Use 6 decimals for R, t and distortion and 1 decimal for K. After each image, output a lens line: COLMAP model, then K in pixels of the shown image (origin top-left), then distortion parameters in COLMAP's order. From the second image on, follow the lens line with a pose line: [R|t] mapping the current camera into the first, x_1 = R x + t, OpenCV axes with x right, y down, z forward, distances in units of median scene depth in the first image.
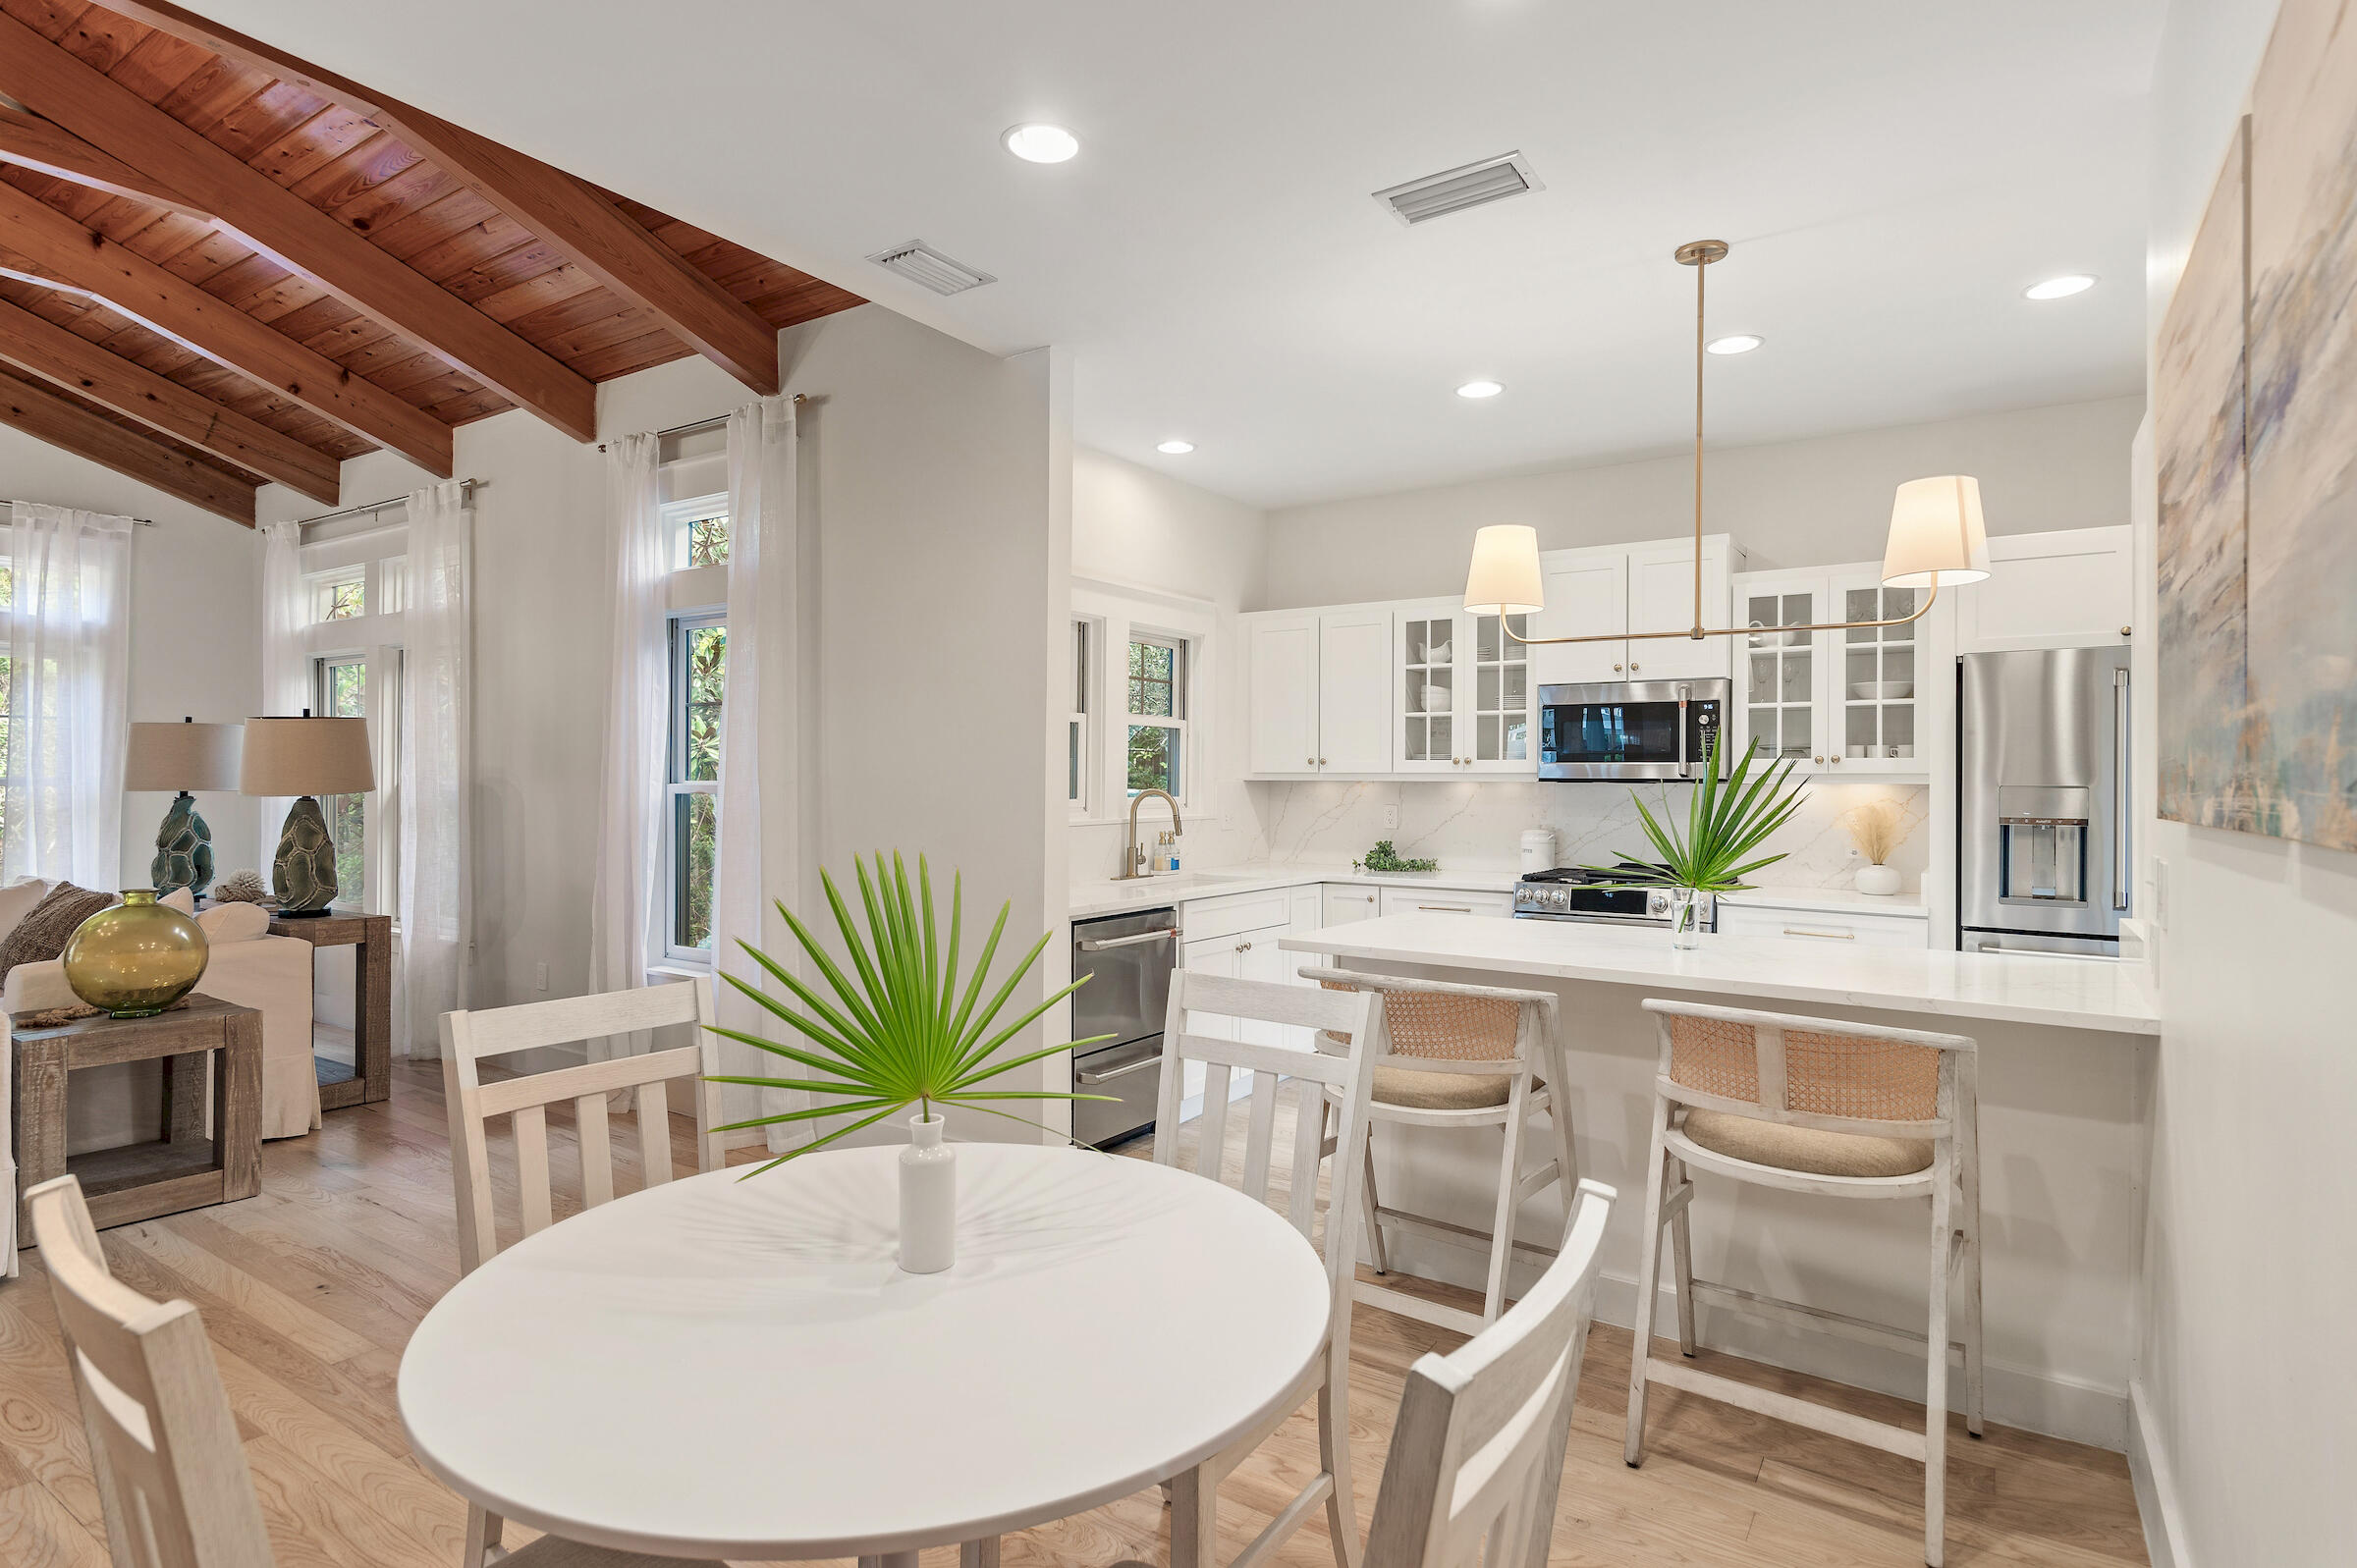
lens RADIAL K [[1251.5, 0, 1178.5], [0, 1251.5, 784.0], [0, 0, 1]] dist [0.003157, 0.000378]
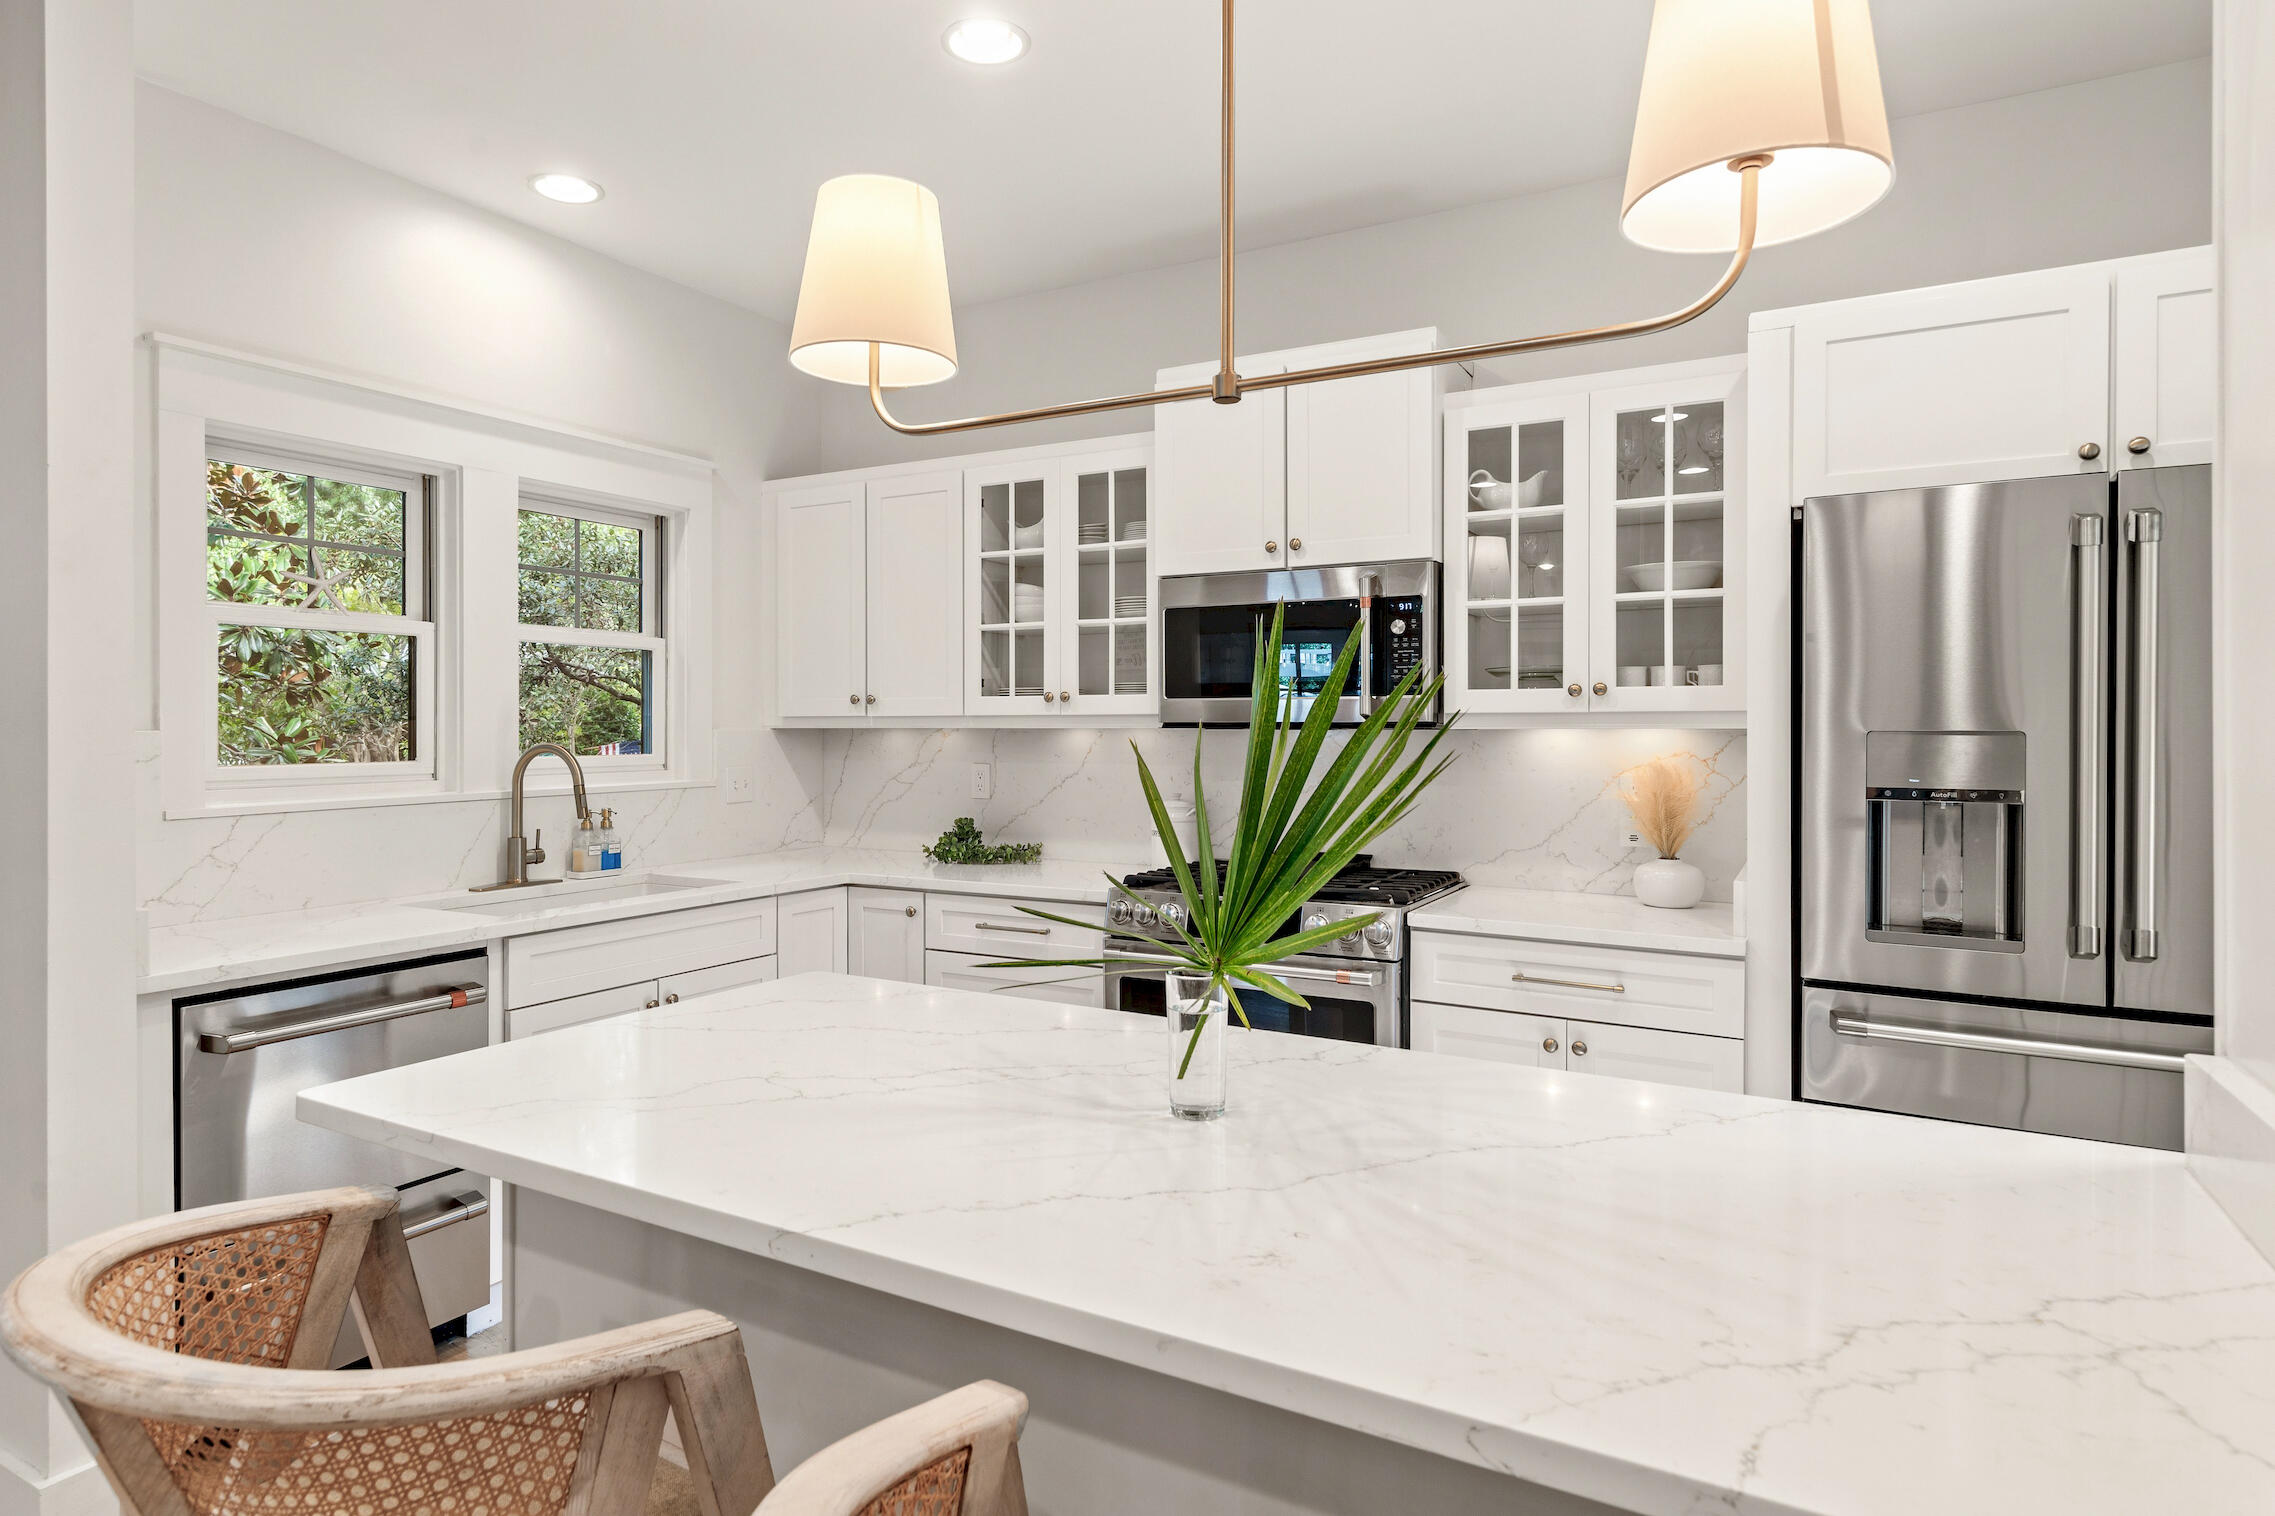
lens RADIAL K [[1283.8, 0, 1082.9], [0, 1283.8, 740.8], [0, 0, 1]] dist [0.001071, 0.000441]
pose [[0.998304, -0.006519, 0.057856, 0.209090], [0.006092, 0.999953, 0.007545, -0.000513], [-0.057903, -0.007180, 0.998296, 0.343816]]
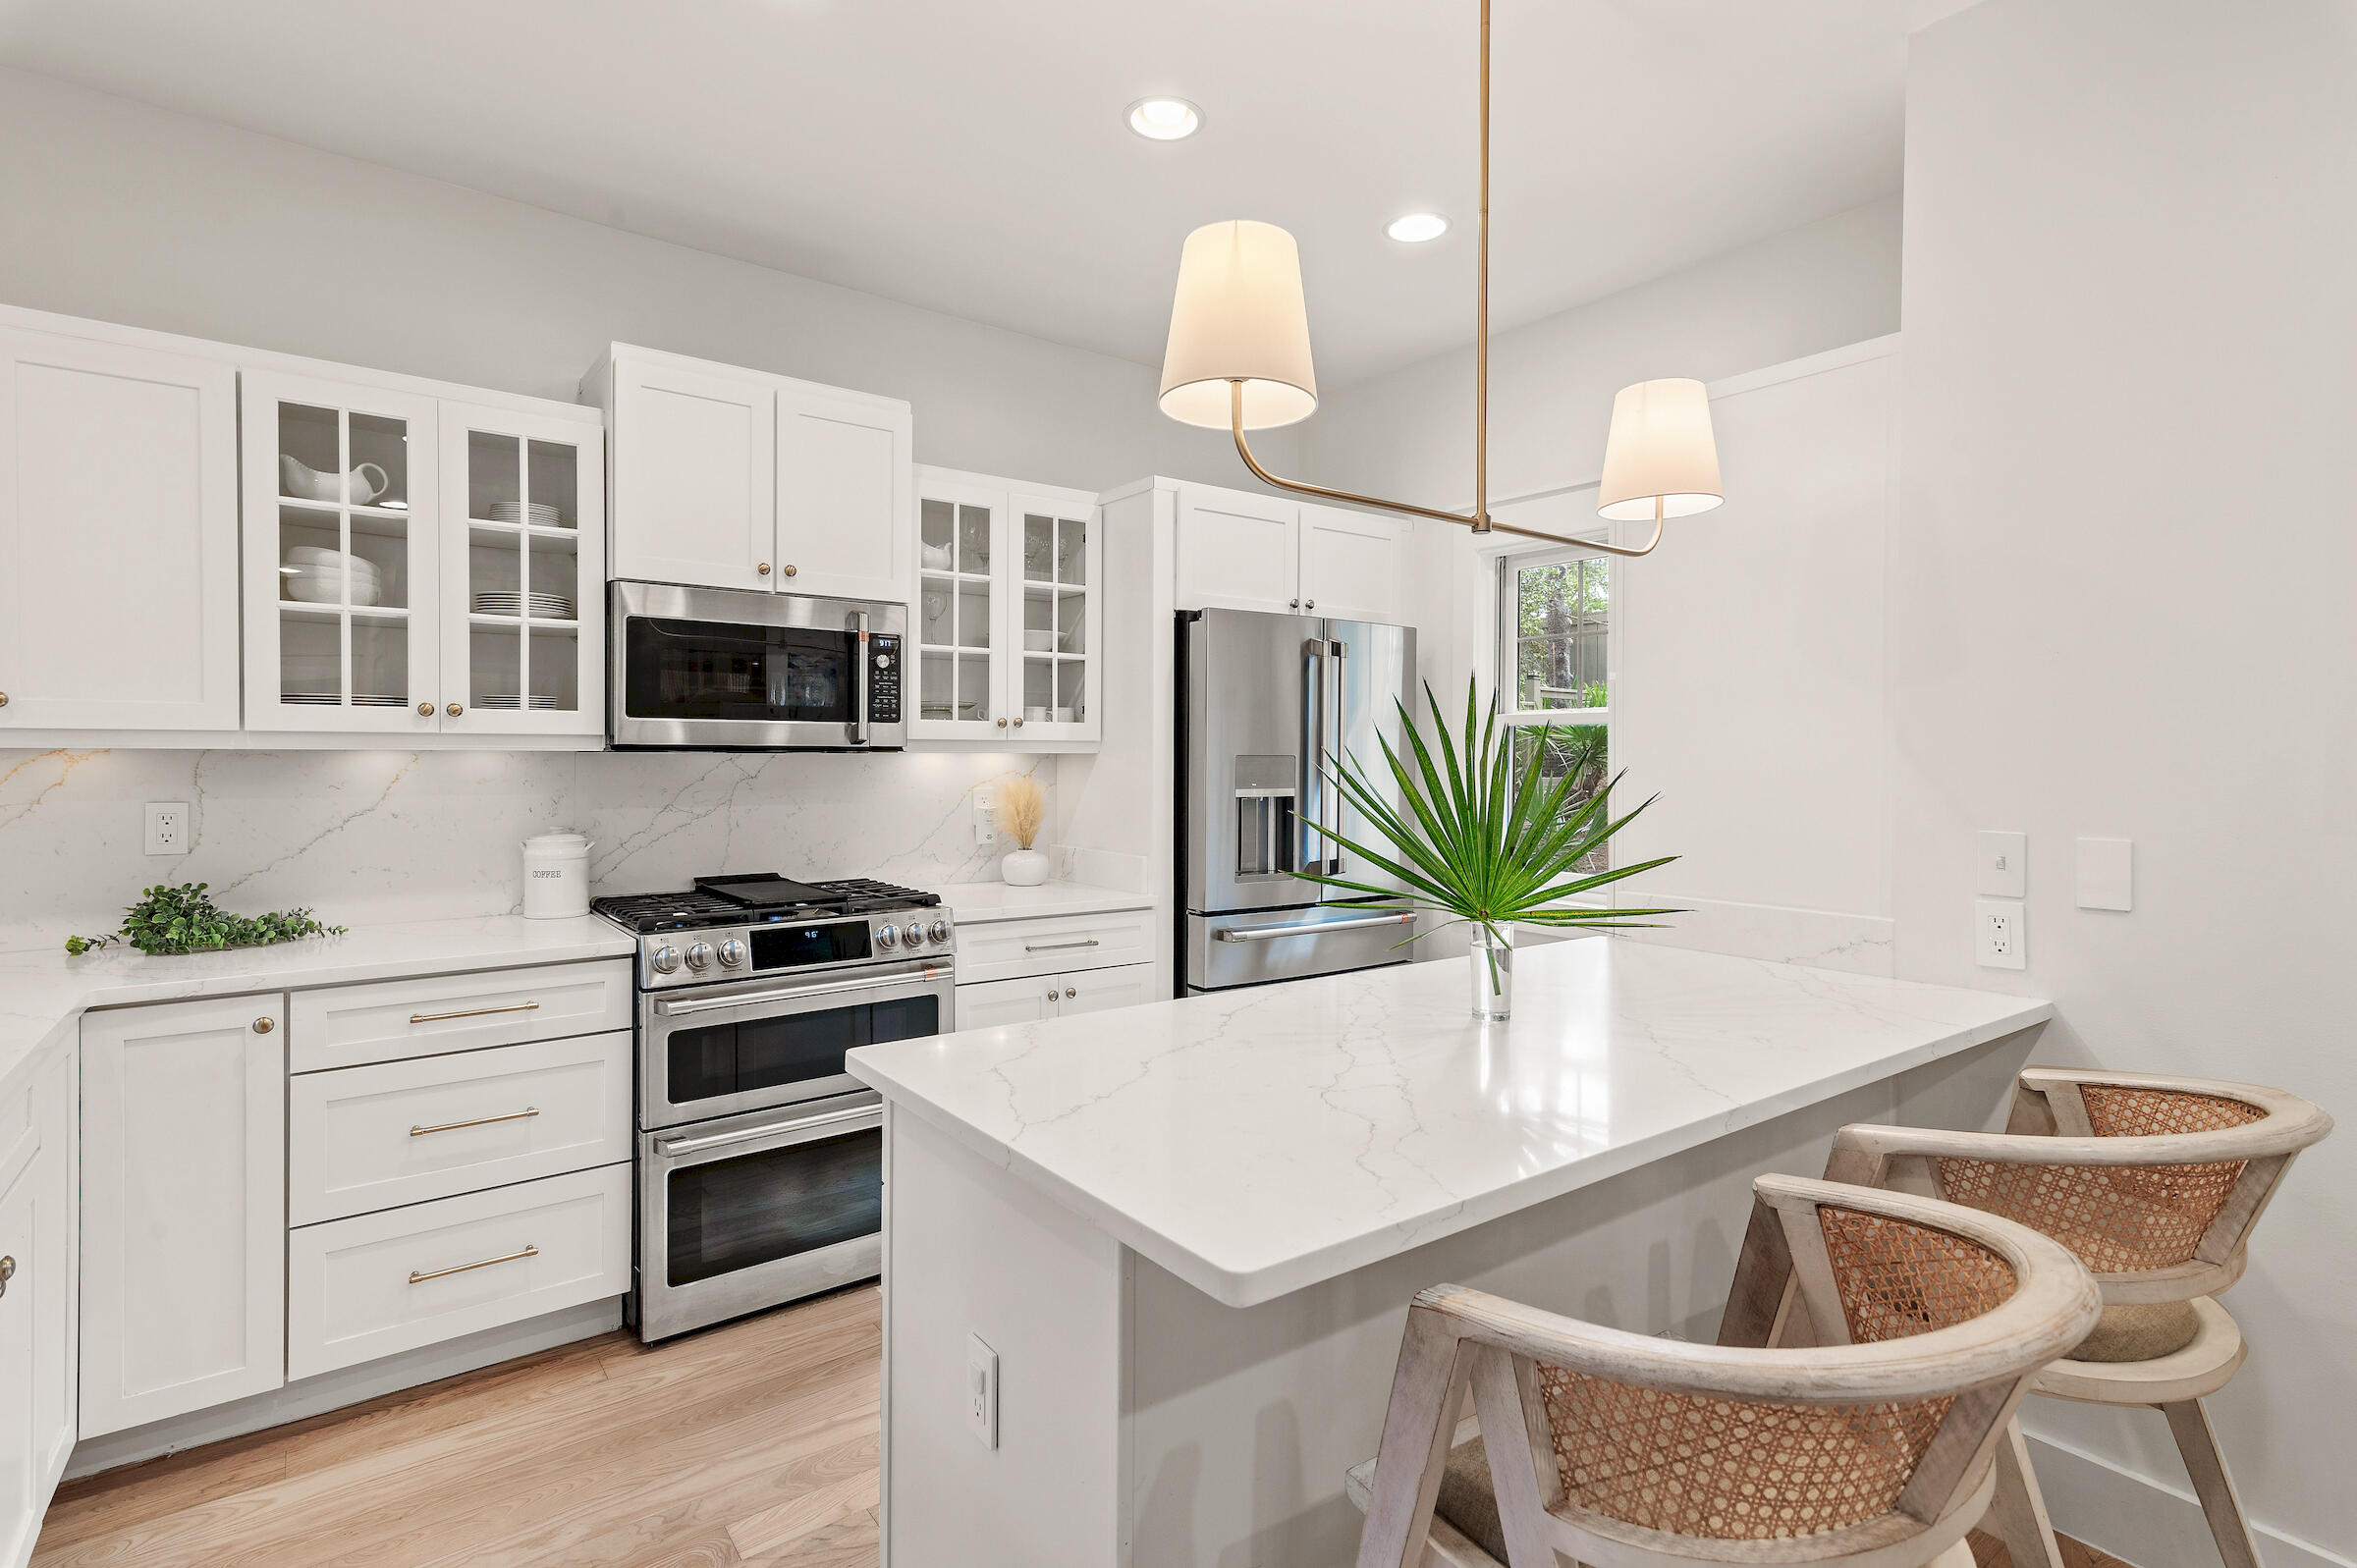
lens RADIAL K [[1150.4, 0, 1188.5], [0, 1150.4, 767.9], [0, 0, 1]] dist [0.017445, -0.000178]
pose [[0.327862, -0.017549, 0.944563, -0.120396], [-0.000698, 0.999823, 0.018818, -0.004143], [-0.944725, -0.006829, 0.327791, 0.584227]]
